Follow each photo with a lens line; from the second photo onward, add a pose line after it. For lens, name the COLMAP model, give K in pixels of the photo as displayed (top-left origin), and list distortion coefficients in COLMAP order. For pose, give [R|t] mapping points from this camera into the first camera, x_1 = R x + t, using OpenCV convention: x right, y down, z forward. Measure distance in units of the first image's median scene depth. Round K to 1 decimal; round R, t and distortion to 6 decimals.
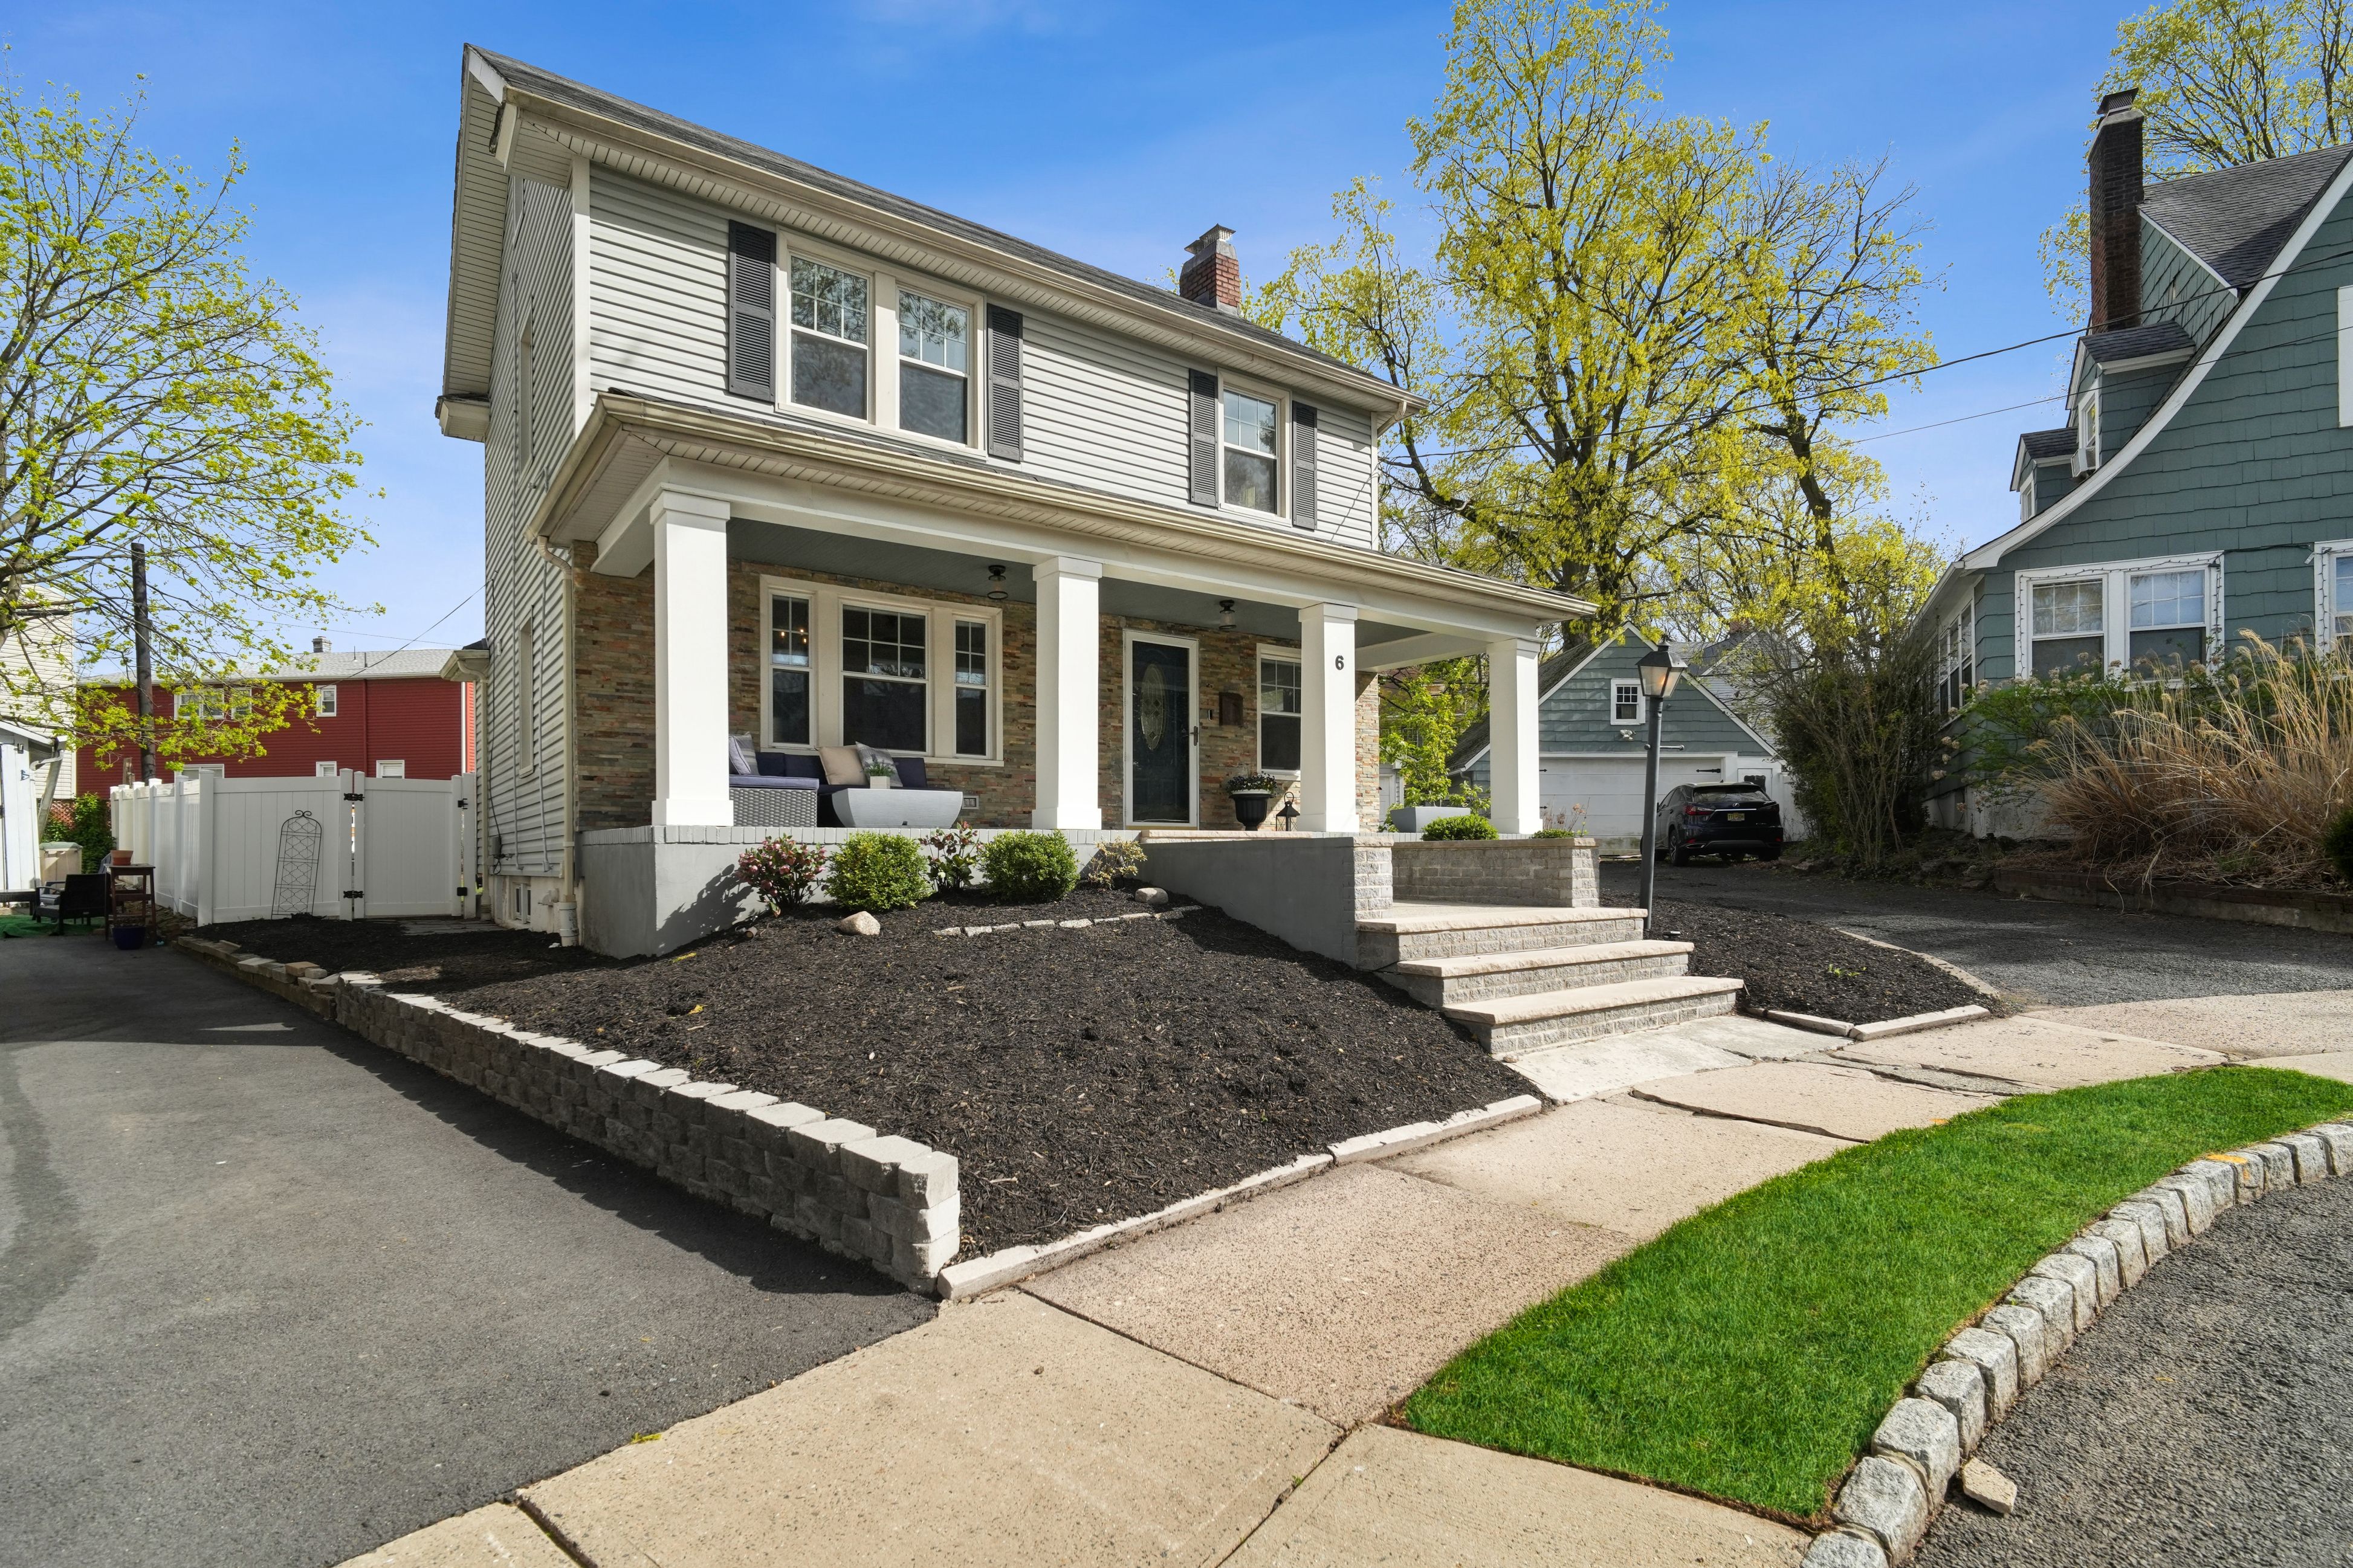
lens RADIAL K [[1127.6, 0, 1158.6], [0, 1127.6, 762.5], [0, 0, 1]] dist [-0.002689, -0.000402]
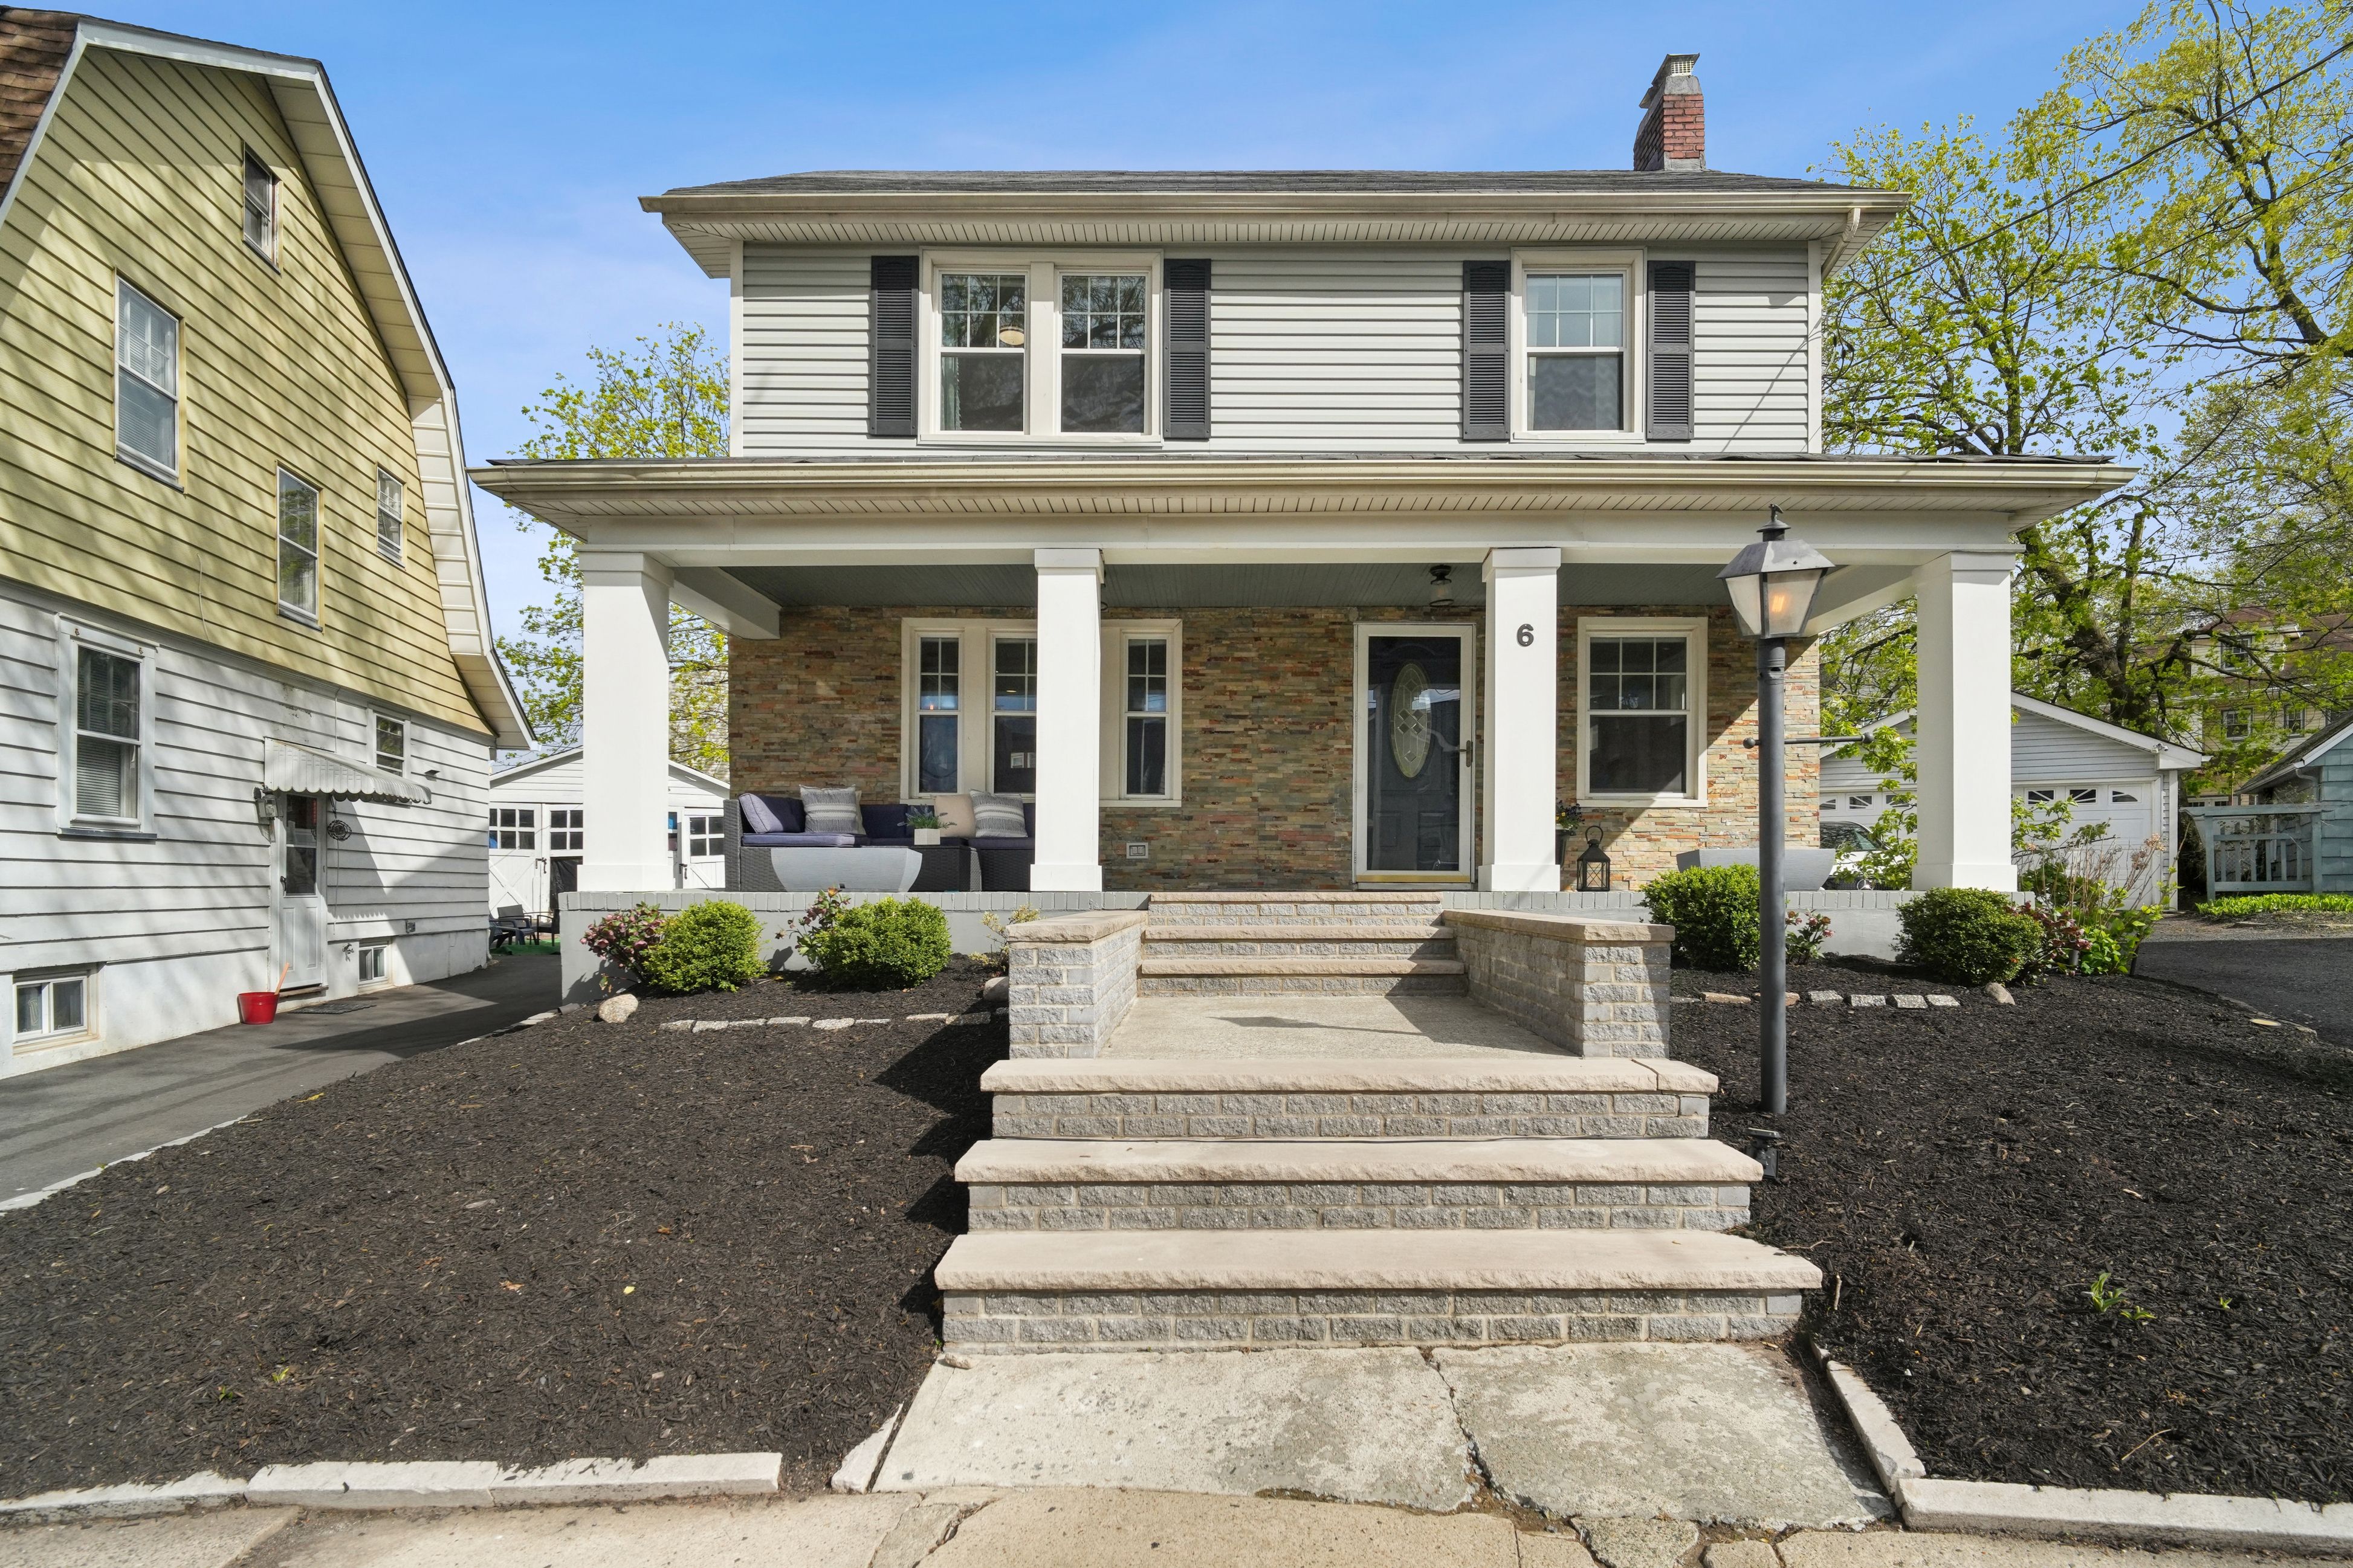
lens RADIAL K [[1134.9, 0, 1176.7], [0, 1134.9, 818.4], [0, 0, 1]] dist [-0.004121, -0.000037]
pose [[0.808354, -0.028898, -0.587987, 0.360316], [0.043888, 0.998973, 0.011239, 0.002408], [0.587059, -0.034891, 0.808792, 0.317778]]
